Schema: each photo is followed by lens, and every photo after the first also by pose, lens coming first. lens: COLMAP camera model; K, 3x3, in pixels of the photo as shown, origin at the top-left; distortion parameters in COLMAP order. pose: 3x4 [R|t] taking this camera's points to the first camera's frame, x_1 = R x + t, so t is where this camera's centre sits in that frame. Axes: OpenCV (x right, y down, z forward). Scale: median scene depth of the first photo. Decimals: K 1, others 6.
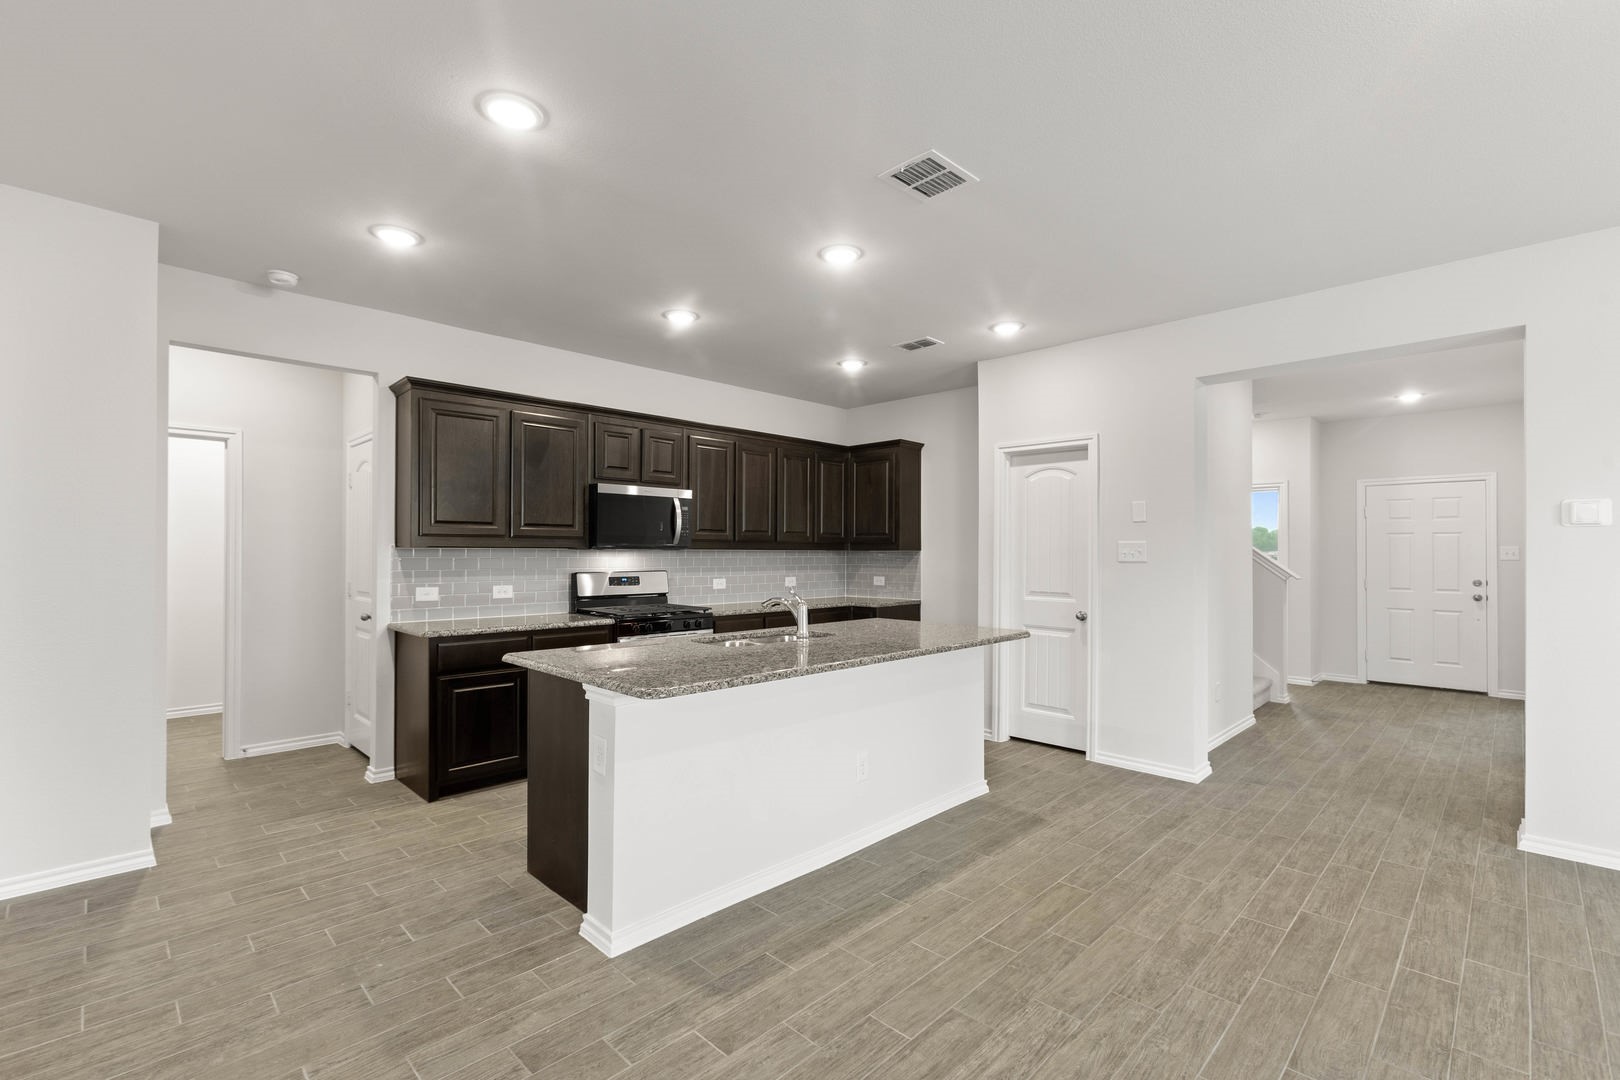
lens RADIAL K [[719.4, 0, 815.3], [0, 719.4, 546.7], [0, 0, 1]] dist [-0.011321, 0.007332]
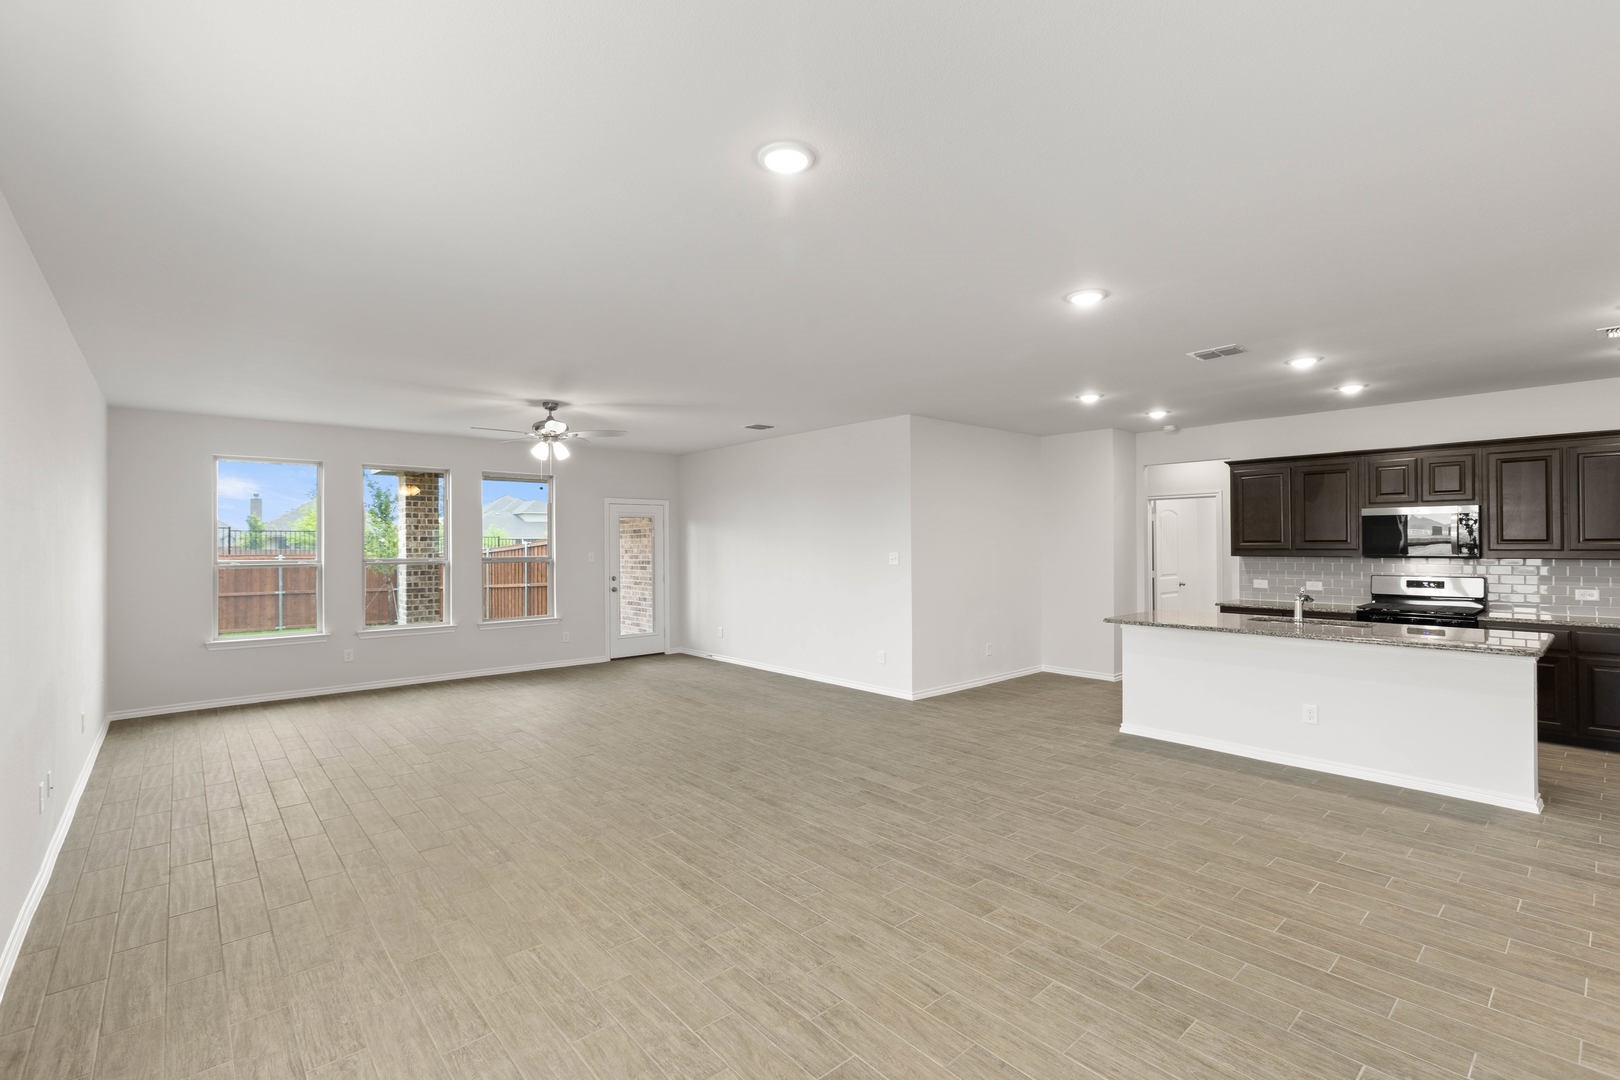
lens RADIAL K [[719.4, 0, 812.2], [0, 719.4, 543.2], [0, 0, 1]] dist [-0.011321, 0.007332]
pose [[-0.069259, -0.004258, -0.997590, 1.115417], [0.012368, 0.999910, -0.005126, -0.030497], [0.997522, -0.012693, -0.069200, 0.073606]]
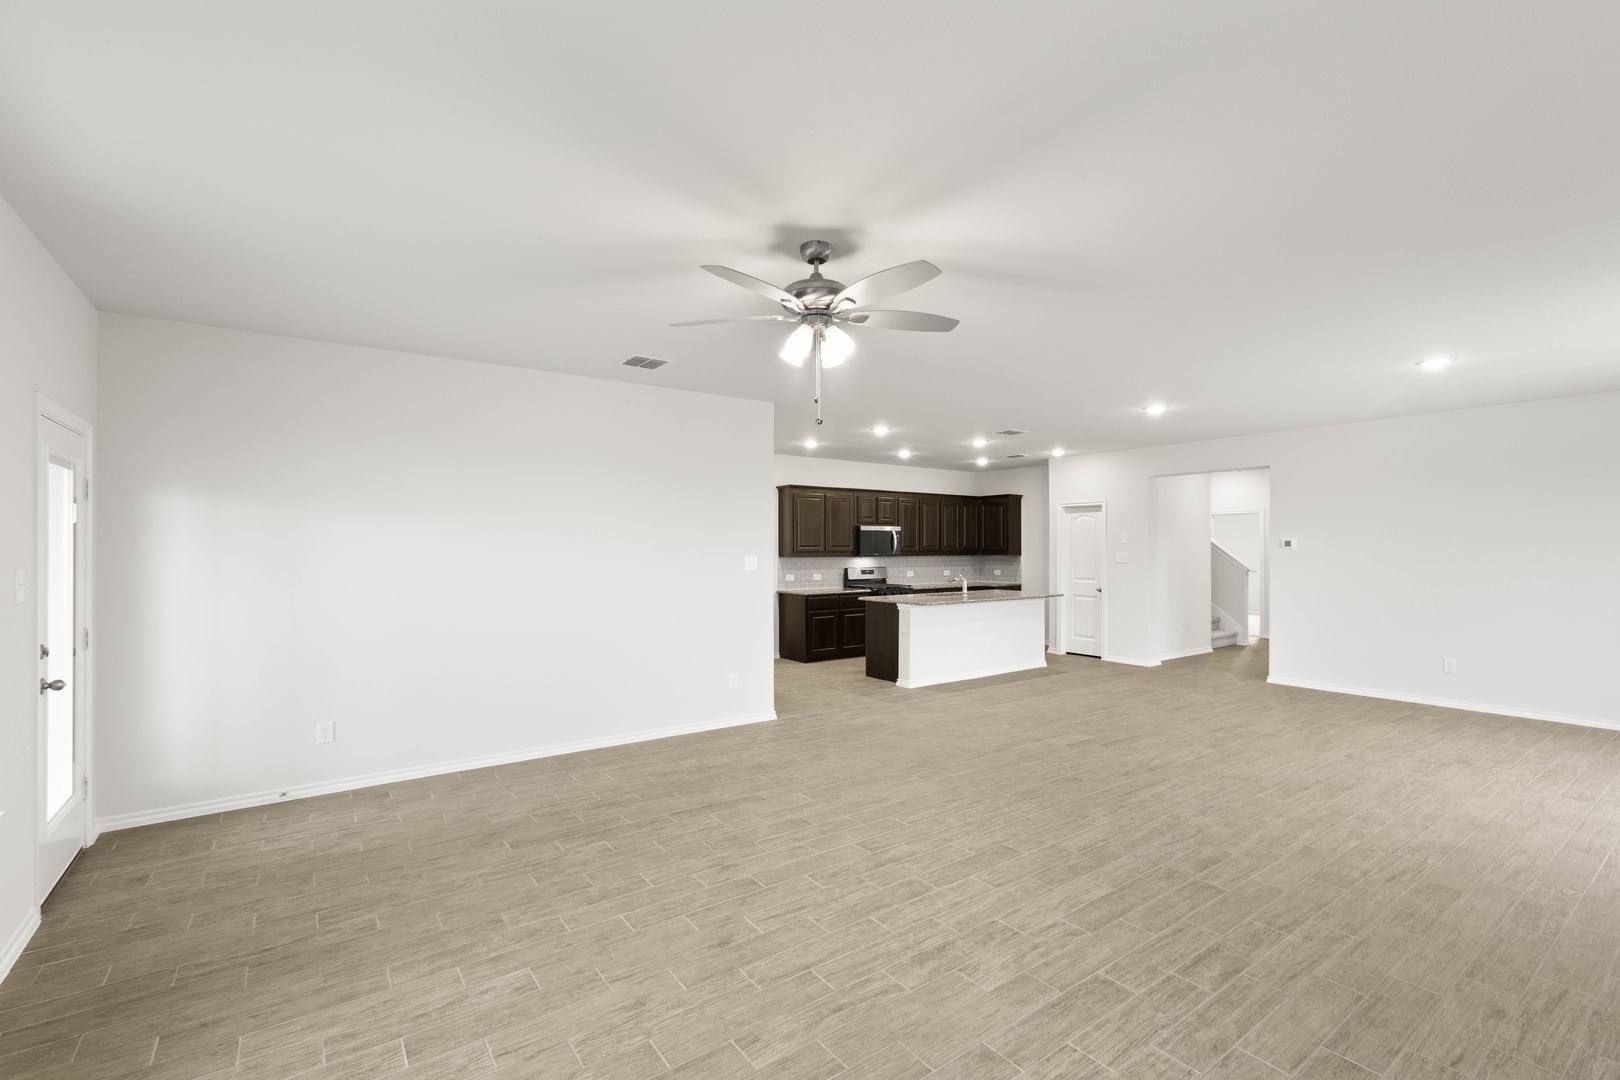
lens RADIAL K [[719.4, 0, 818.3], [0, 719.4, 539.3], [0, 0, 1]] dist [-0.011321, 0.007332]
pose [[0.986447, -0.006508, -0.163954, -0.077556], [0.005832, 0.999972, -0.004606, -0.039975], [0.163979, 0.003587, 0.986457, -1.136818]]
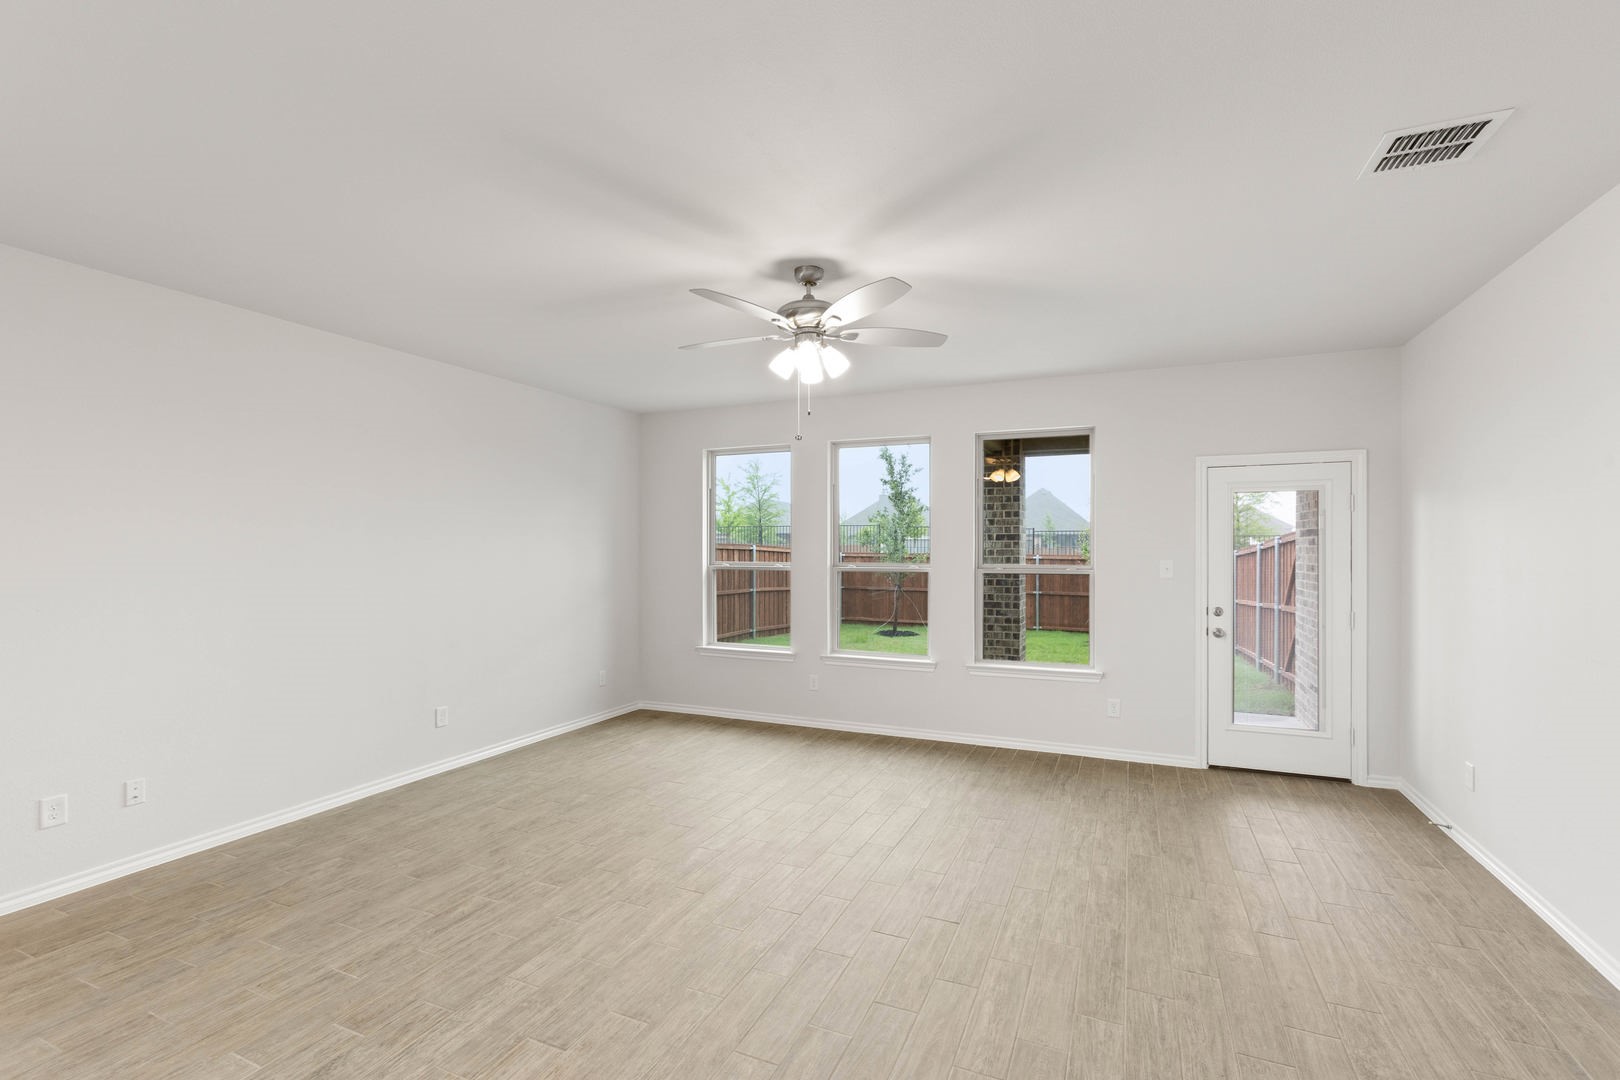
lens RADIAL K [[719.4, 0, 823.9], [0, 719.4, 553.1], [0, 0, 1]] dist [-0.011321, 0.007332]
pose [[-0.931731, 0.000491, -0.363150, 0.052748], [0.000062, 0.999999, 0.001194, -0.034914], [0.363150, 0.001090, -0.931730, 0.138658]]
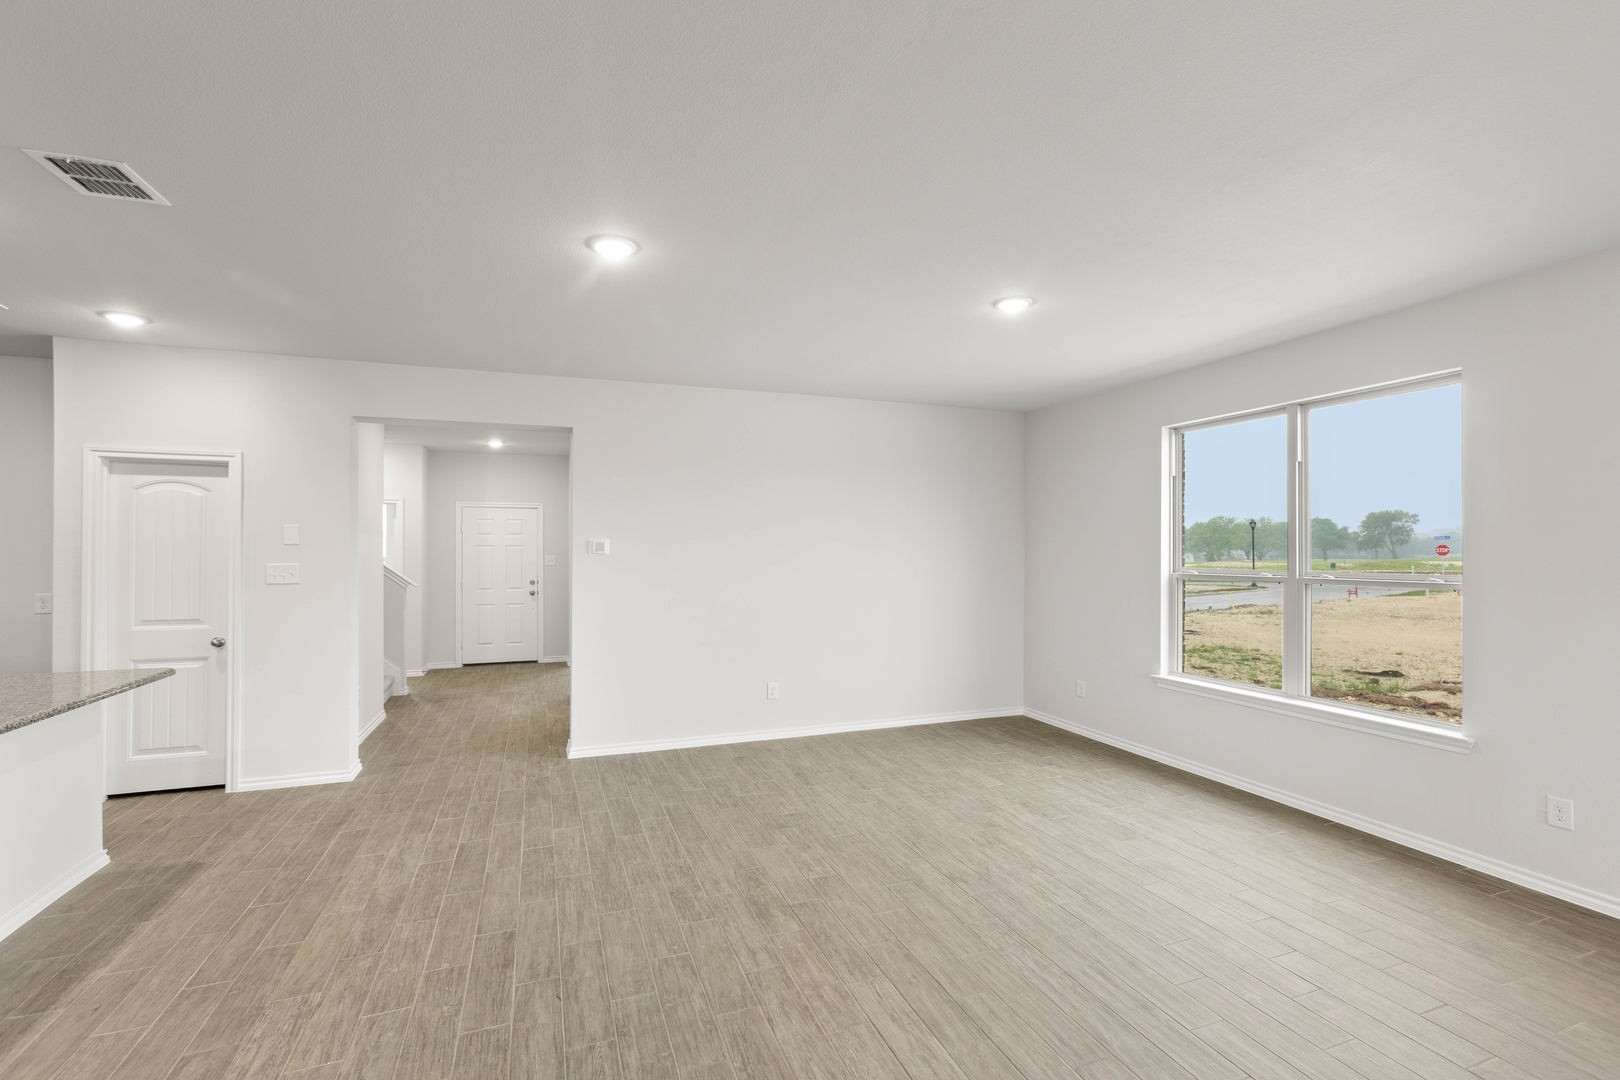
lens RADIAL K [[719.4, 0, 813.2], [0, 719.4, 545.2], [0, 0, 1]] dist [-0.011321, 0.007332]
pose [[0.415837, 0.001024, 0.909439, -0.163132], [-0.005510, 0.999984, 0.001394, -0.037296], [-0.909423, -0.005591, 0.415836, -0.101895]]
